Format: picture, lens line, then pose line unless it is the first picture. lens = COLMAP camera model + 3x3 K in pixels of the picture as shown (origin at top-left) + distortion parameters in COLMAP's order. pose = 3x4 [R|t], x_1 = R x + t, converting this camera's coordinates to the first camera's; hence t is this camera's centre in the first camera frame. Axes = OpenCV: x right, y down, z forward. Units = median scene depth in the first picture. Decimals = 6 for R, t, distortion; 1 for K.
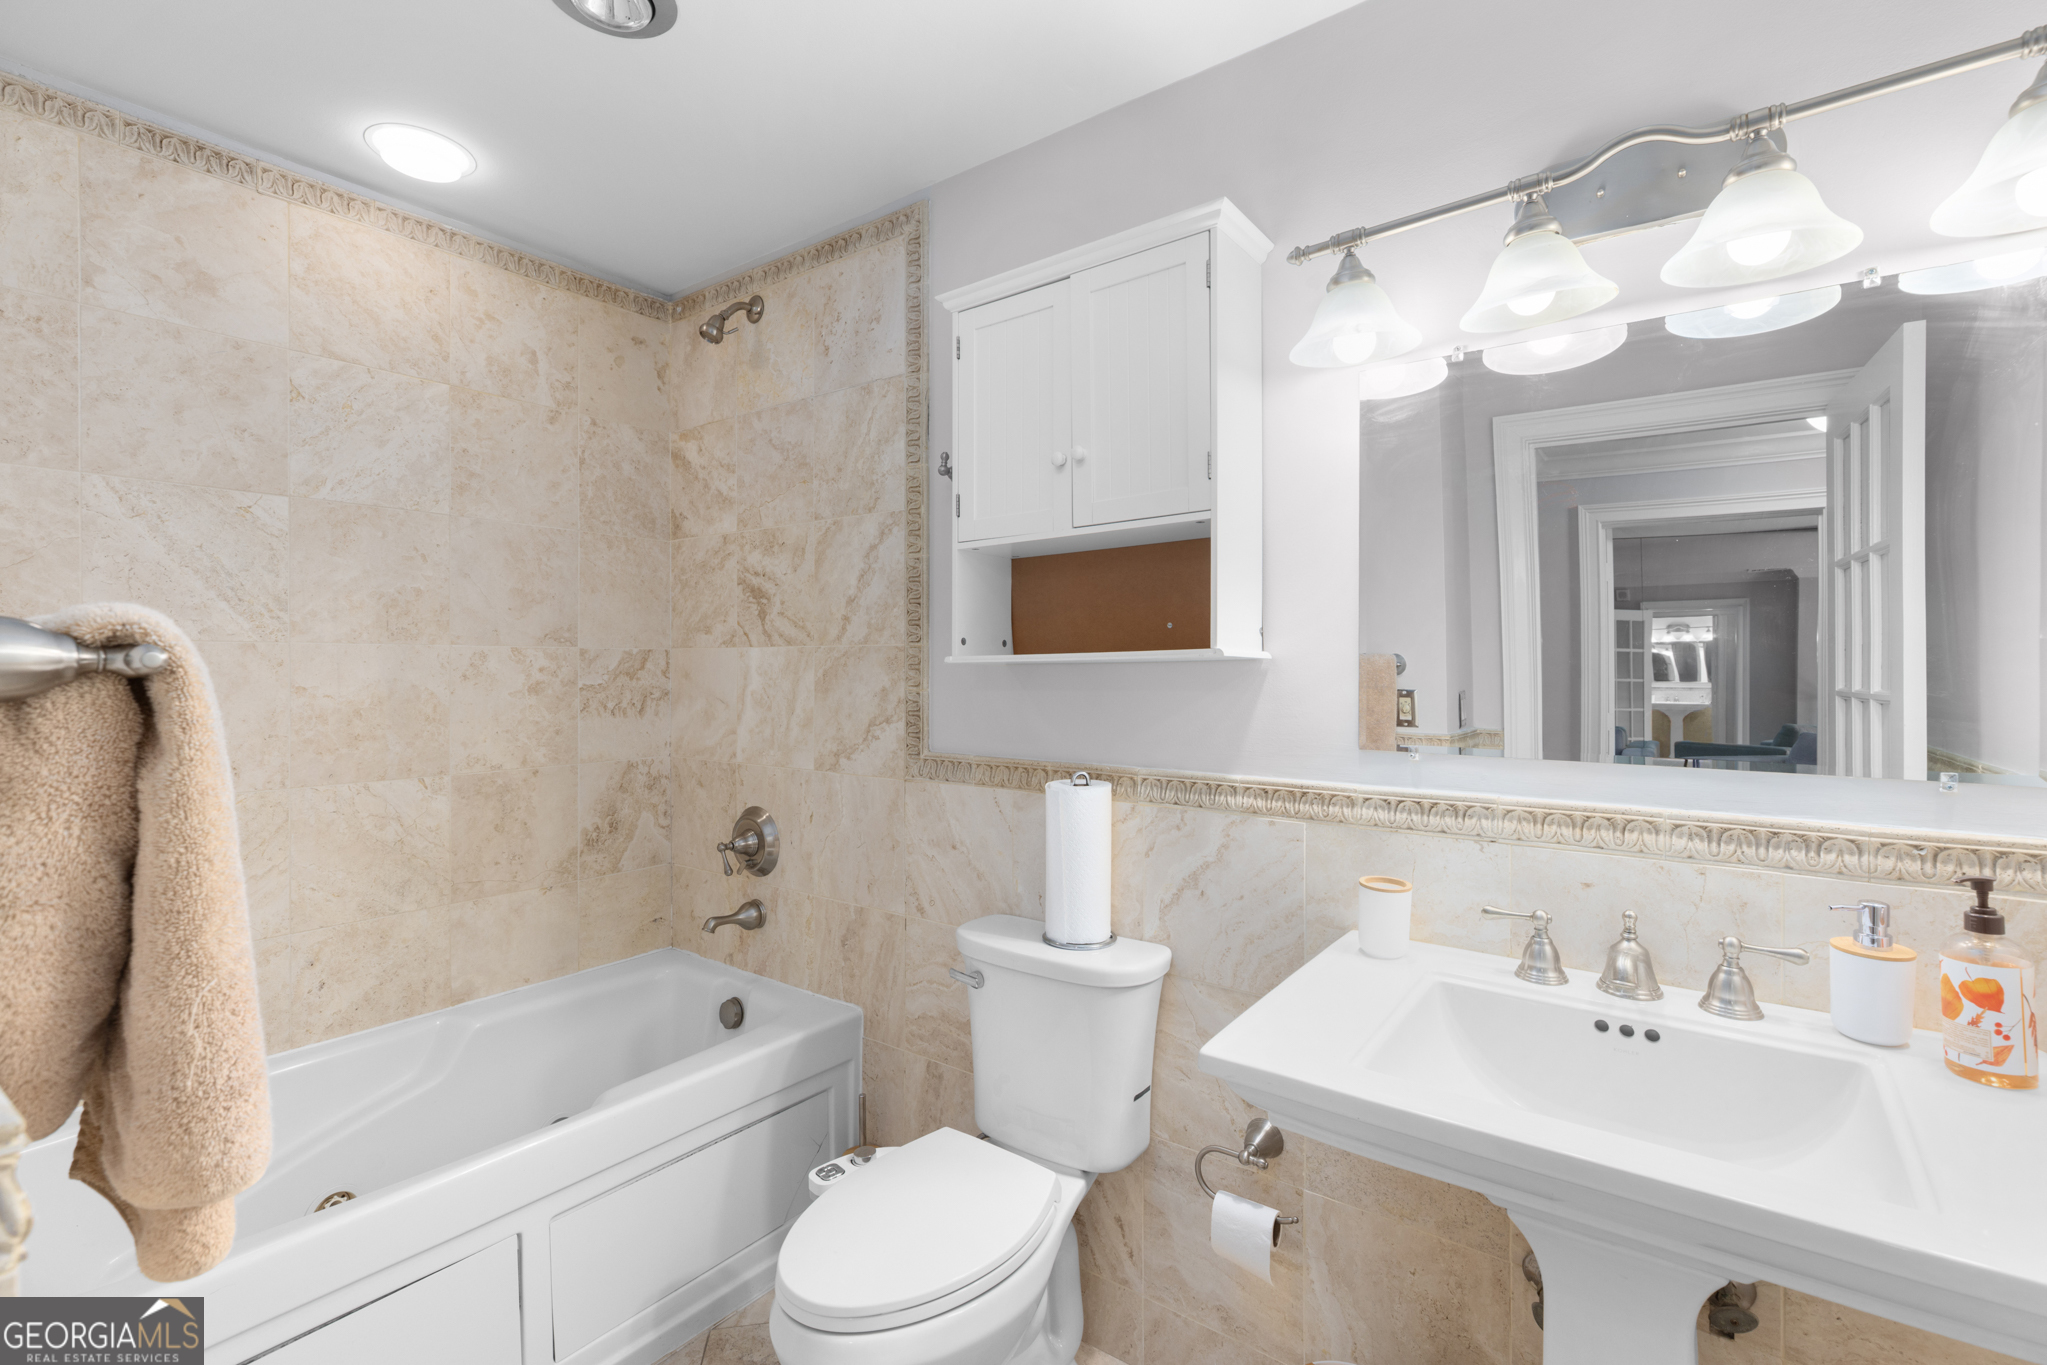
lens RADIAL K [[923.0, 0, 1024.5], [0, 923.0, 668.9], [0, 0, 1]] dist [0.002448, 0.000378]
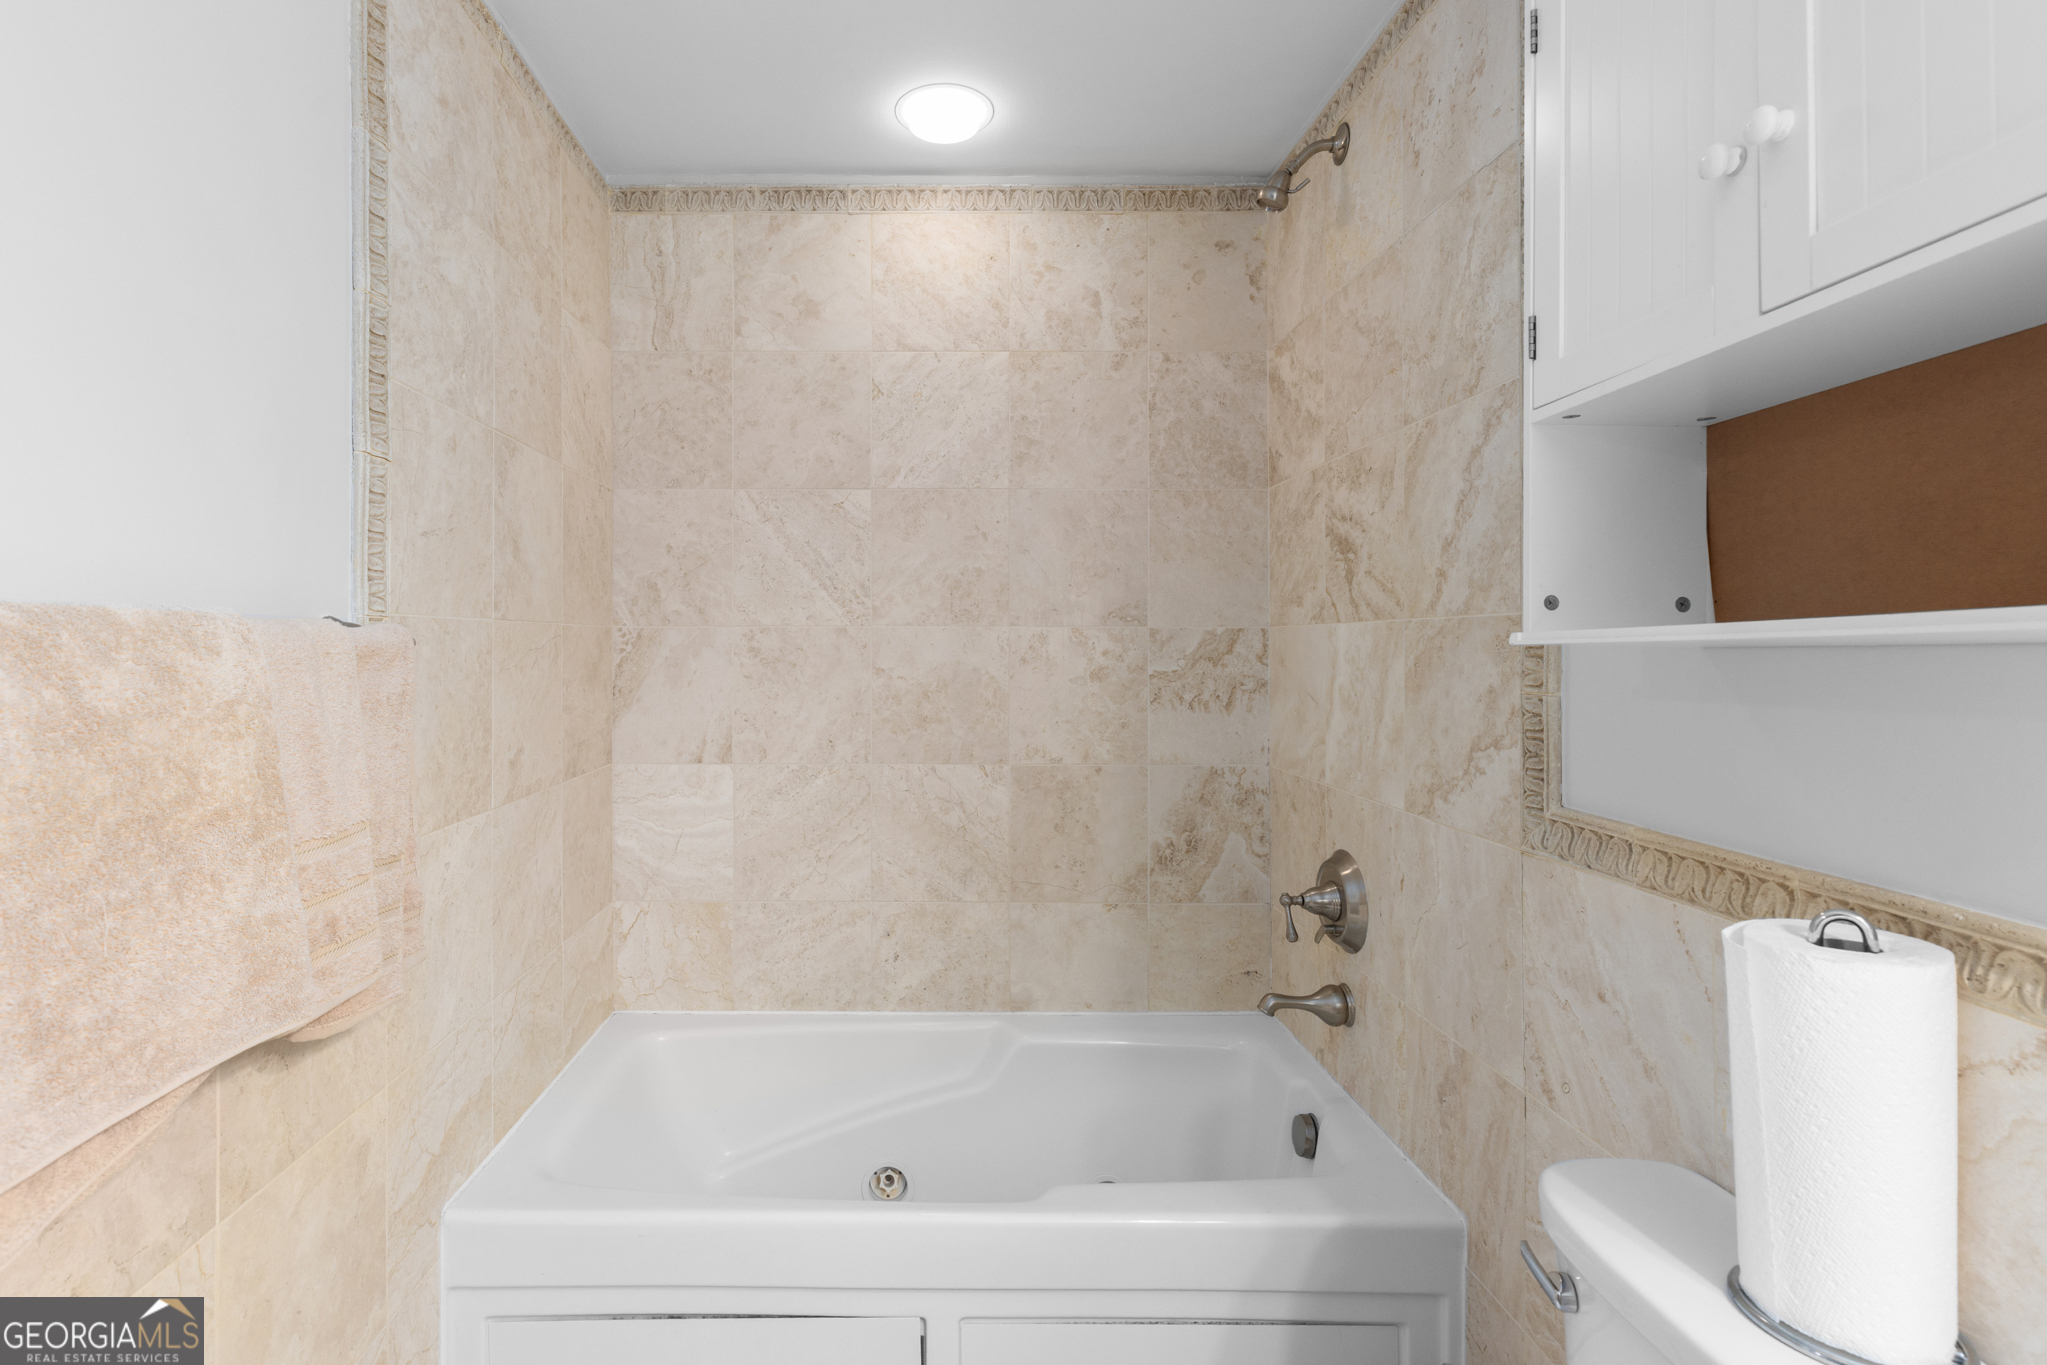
lens RADIAL K [[988.3, 0, 928.1], [0, 988.3, 637.9], [0, 0, 1]] dist [0.003172, 0.000233]
pose [[0.596743, -0.006497, -0.802406, 0.145346], [-0.004763, 0.999921, -0.011639, -0.002121], [0.802419, 0.010768, 0.596664, 0.351154]]
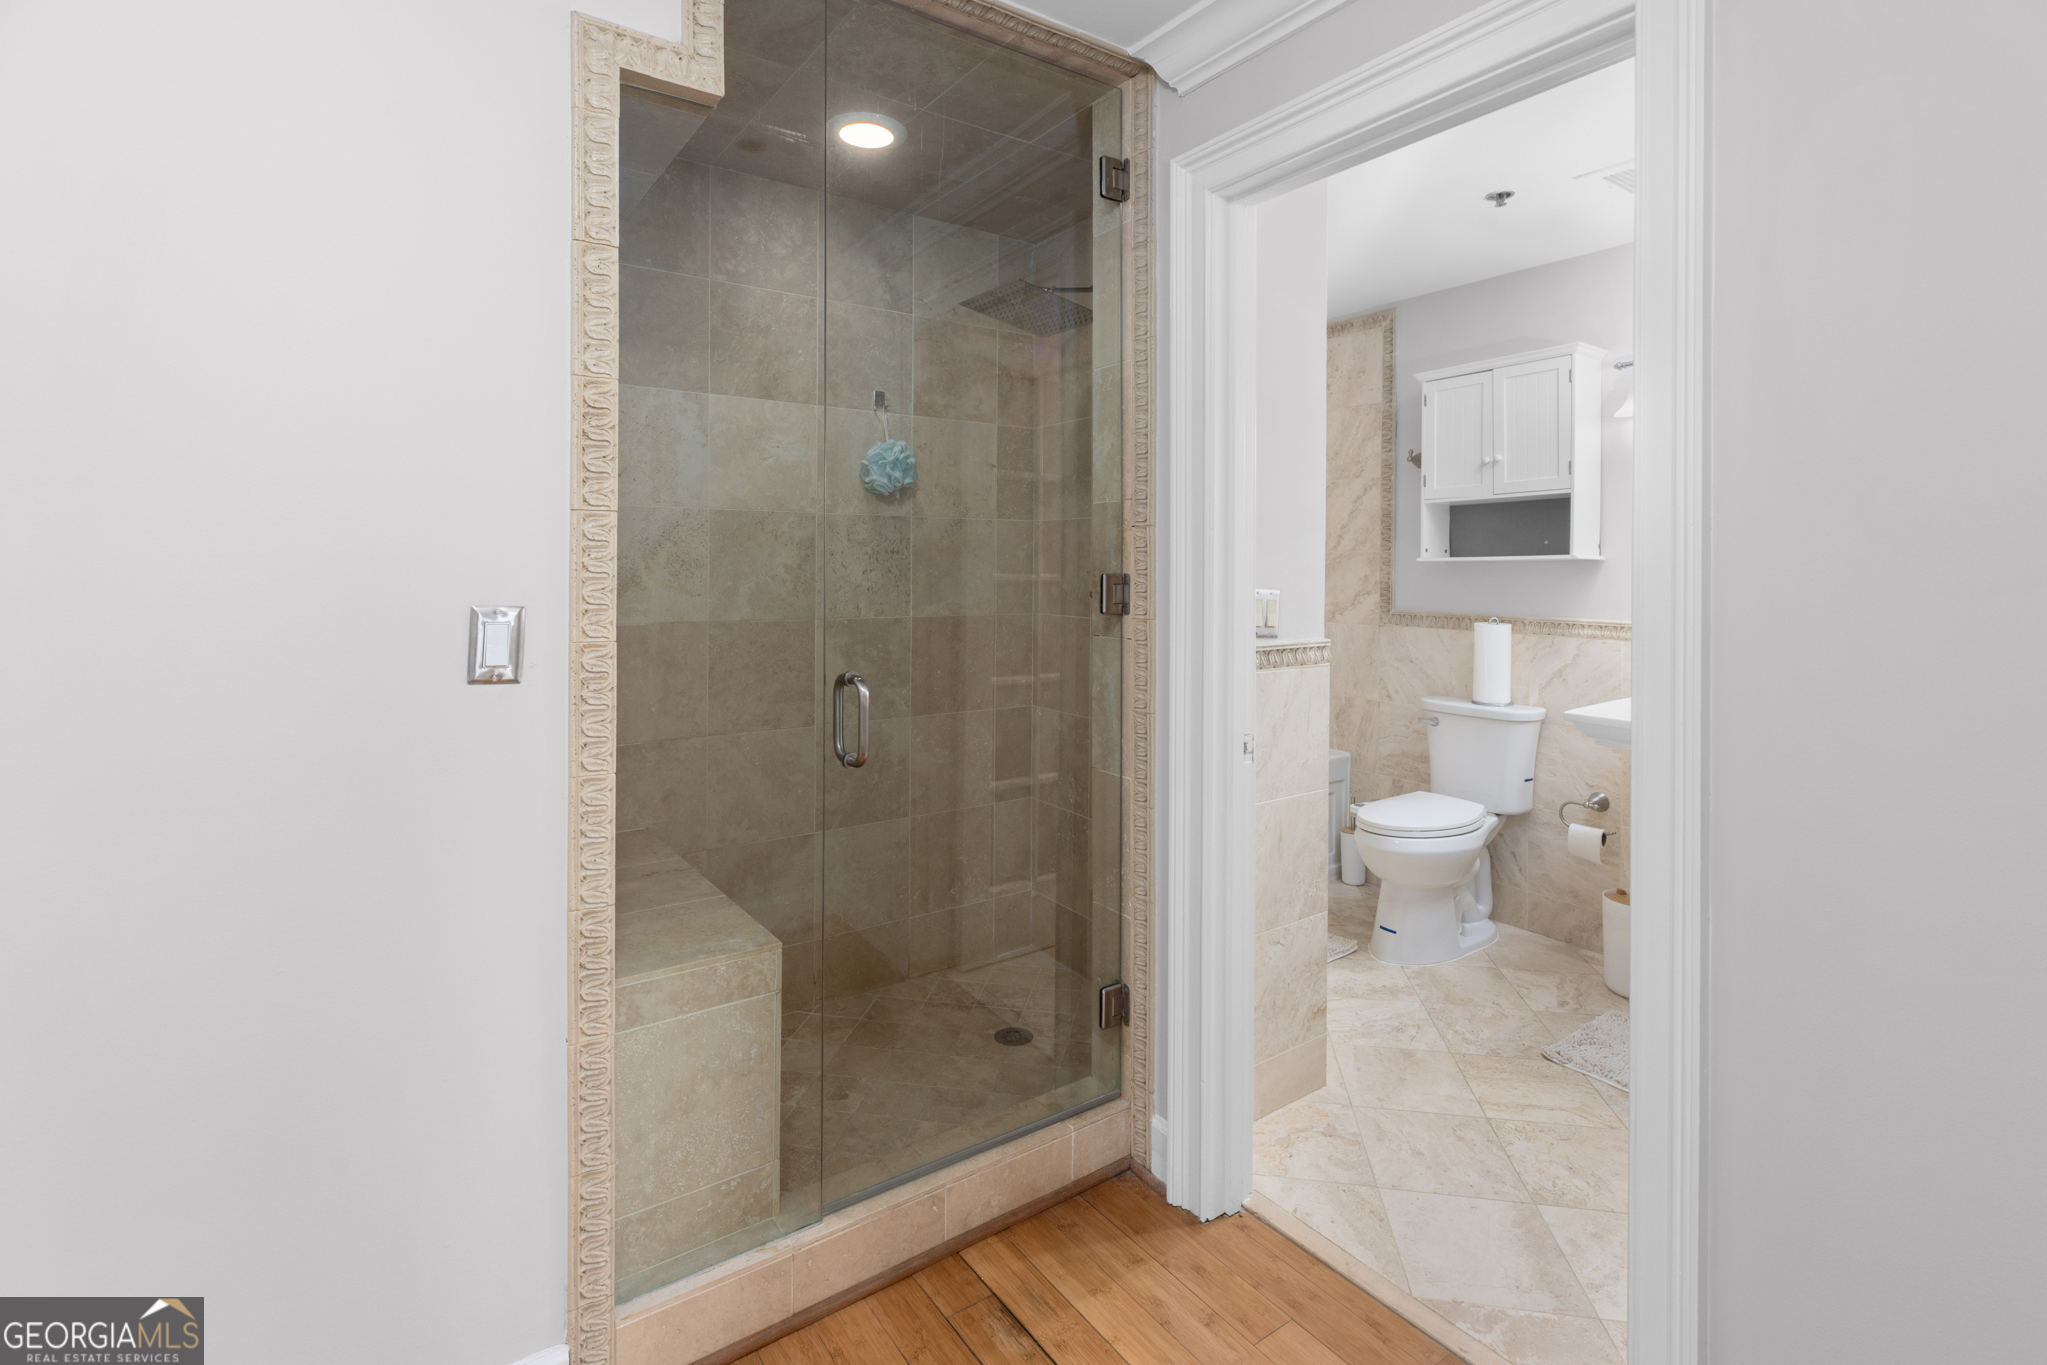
lens RADIAL K [[969.6, 0, 1013.1], [0, 969.6, 572.7], [0, 0, 1]] dist [0.003327, 0.000118]
pose [[0.948160, 0.006350, -0.317729, -0.212752], [-0.004732, 0.999972, 0.005862, 0.008344], [0.317758, -0.004055, 0.948163, -1.070462]]
